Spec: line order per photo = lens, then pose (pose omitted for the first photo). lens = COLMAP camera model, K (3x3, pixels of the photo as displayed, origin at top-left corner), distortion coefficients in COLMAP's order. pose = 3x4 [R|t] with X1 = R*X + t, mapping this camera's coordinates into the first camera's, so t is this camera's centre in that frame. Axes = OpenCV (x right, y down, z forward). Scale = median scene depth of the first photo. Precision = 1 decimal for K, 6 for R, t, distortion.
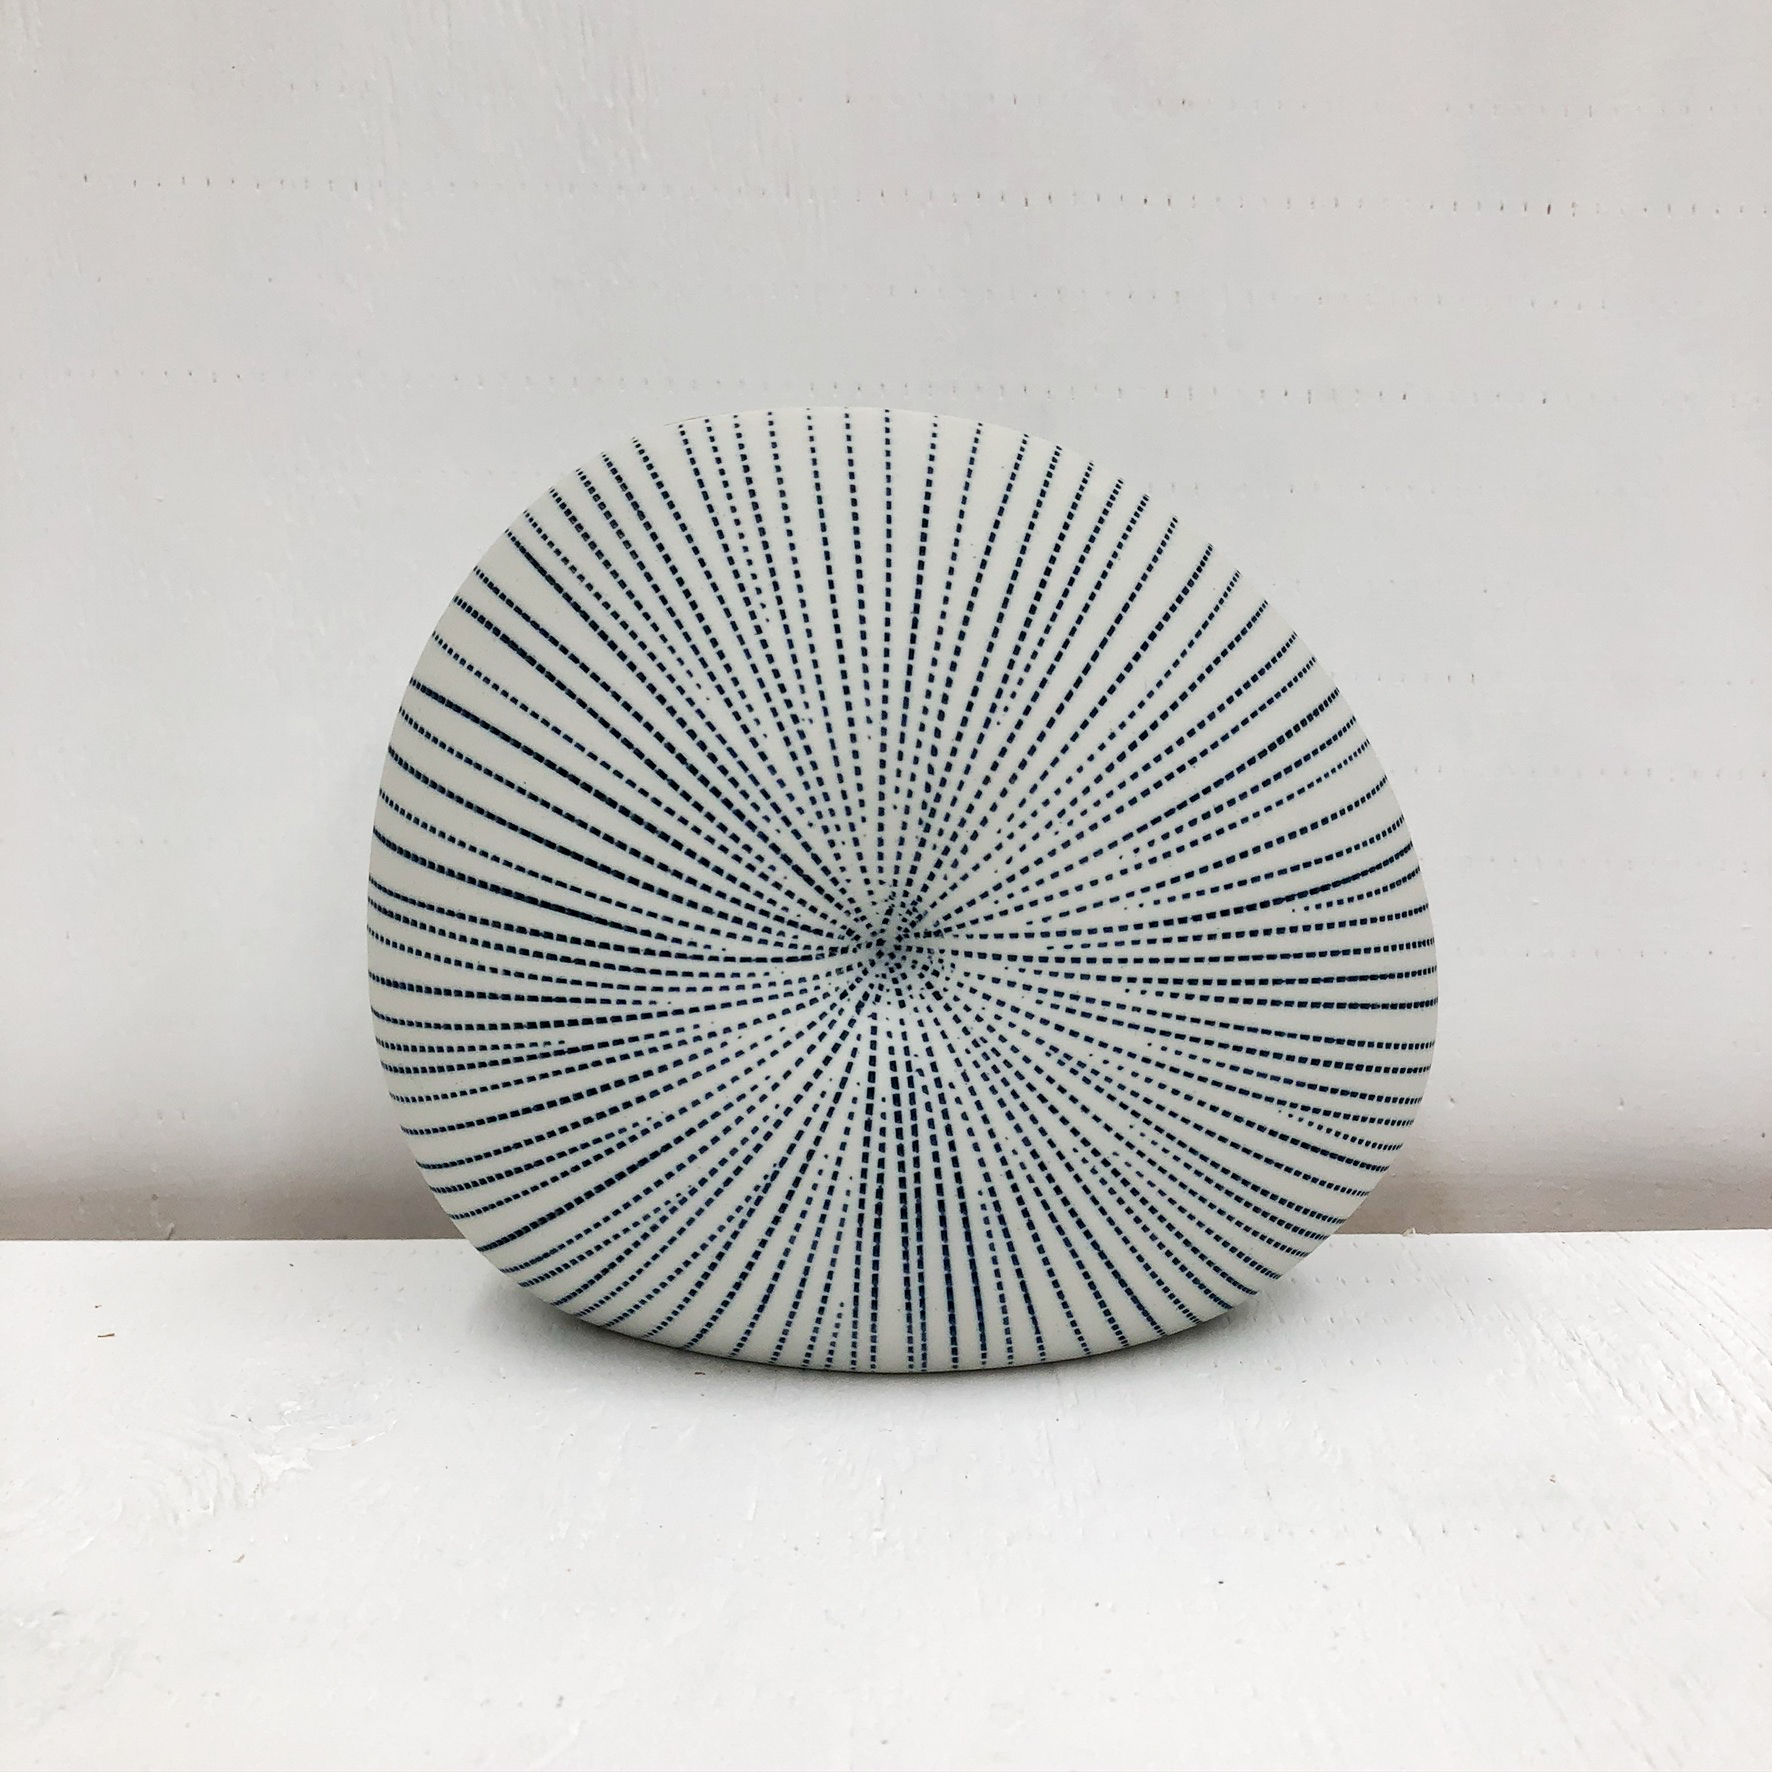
lens RADIAL K [[2014.3, 0, 915.7], [0, 2014.3, 865.9], [0, 0, 1]] dist [0.026632, 0.000000]
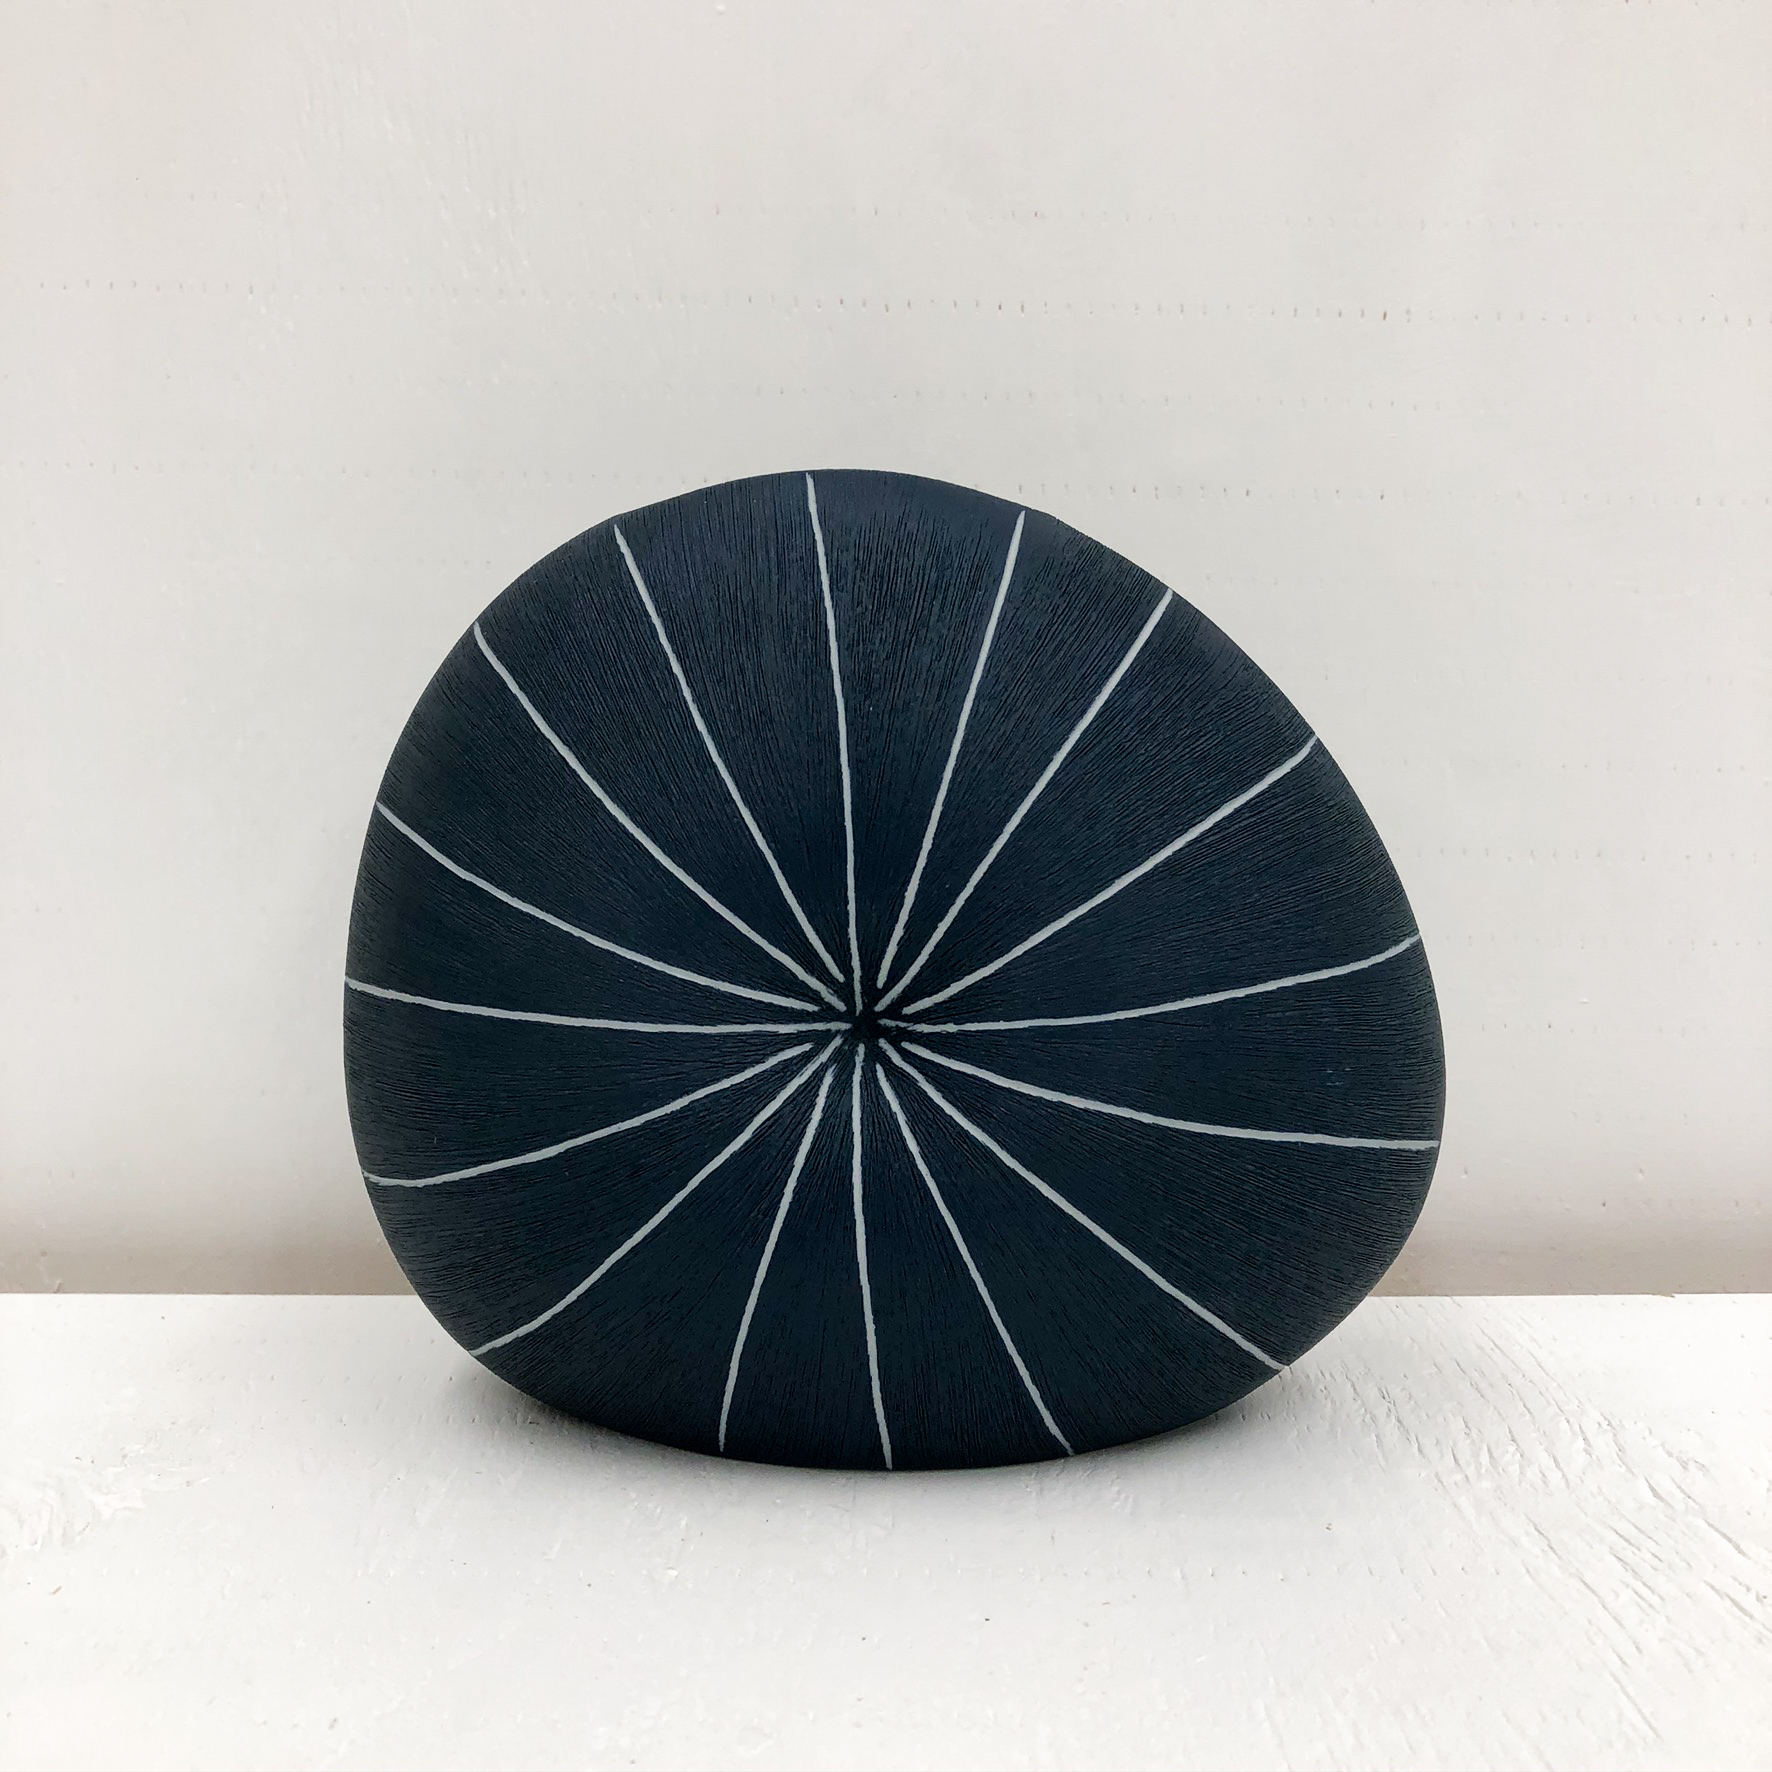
lens RADIAL K [[2014.3, 0, 899.3], [0, 2014.3, 870.0], [0, 0, 1]] dist [0.026632, 0.000000]
pose [[0.999912, 0.006014, -0.011792, 0.098378], [-0.006466, 0.999230, -0.038696, 0.006661], [0.011550, 0.038769, 0.999181, -0.051713]]
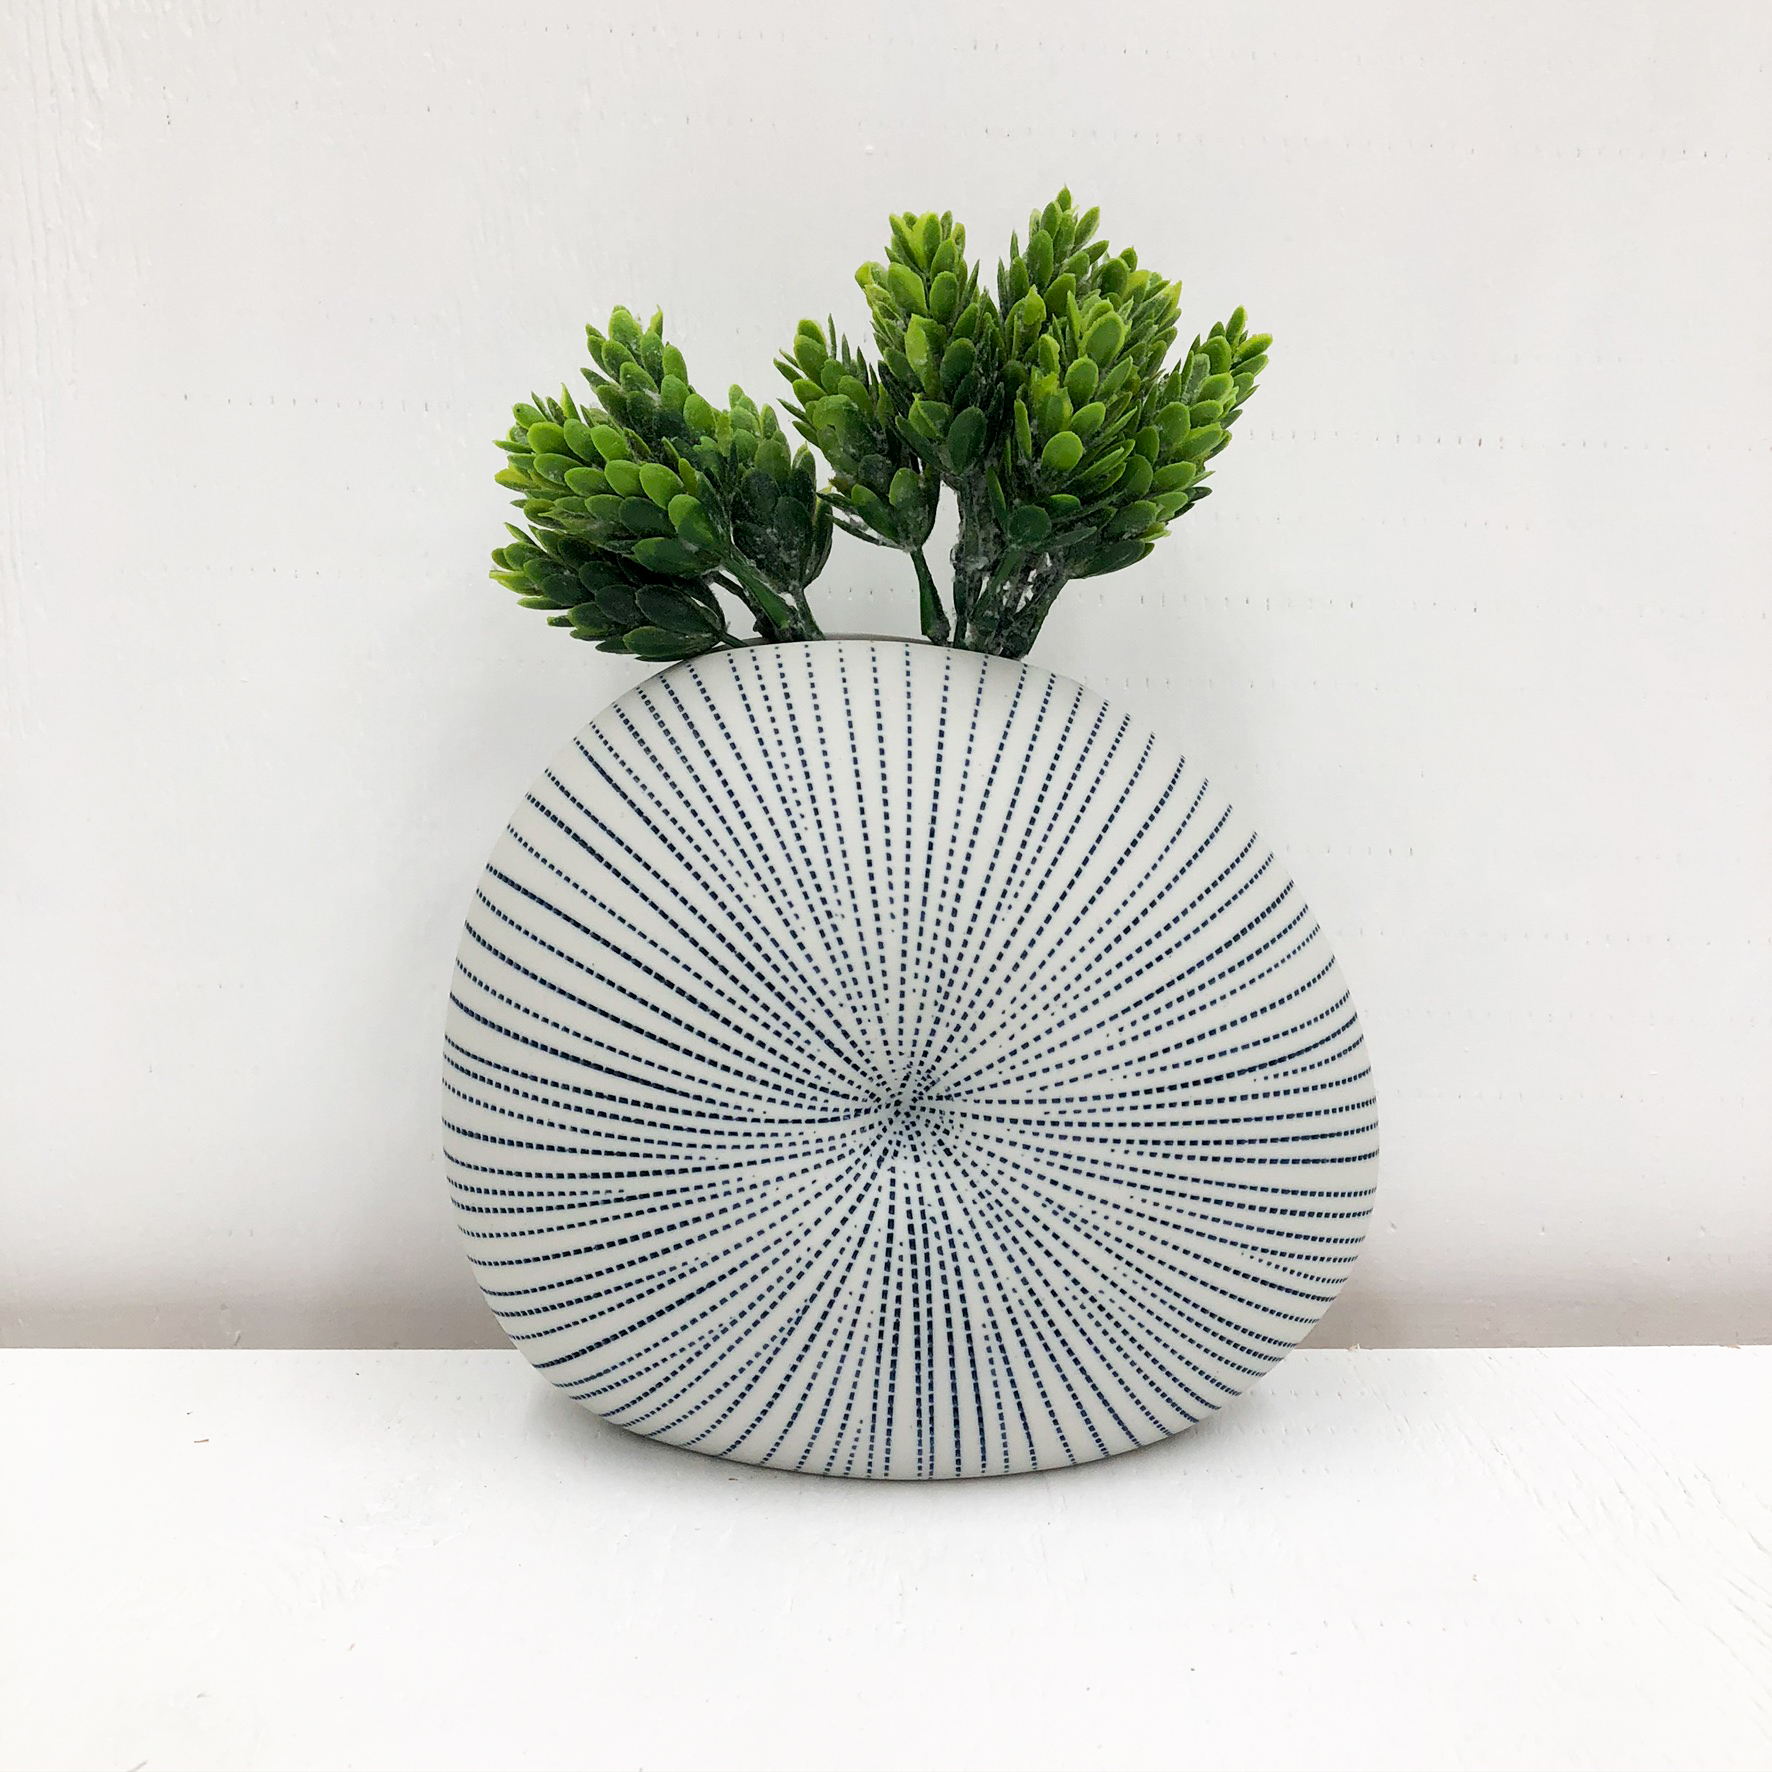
lens RADIAL K [[2014.3, 0, 915.9], [0, 2014.3, 849.9], [0, 0, 1]] dist [0.026632, 0.000000]
pose [[0.999679, 0.010330, 0.023142, -0.036021], [-0.009518, 0.999344, -0.034944, -0.068227], [-0.023487, 0.034712, 0.999121, -0.160985]]
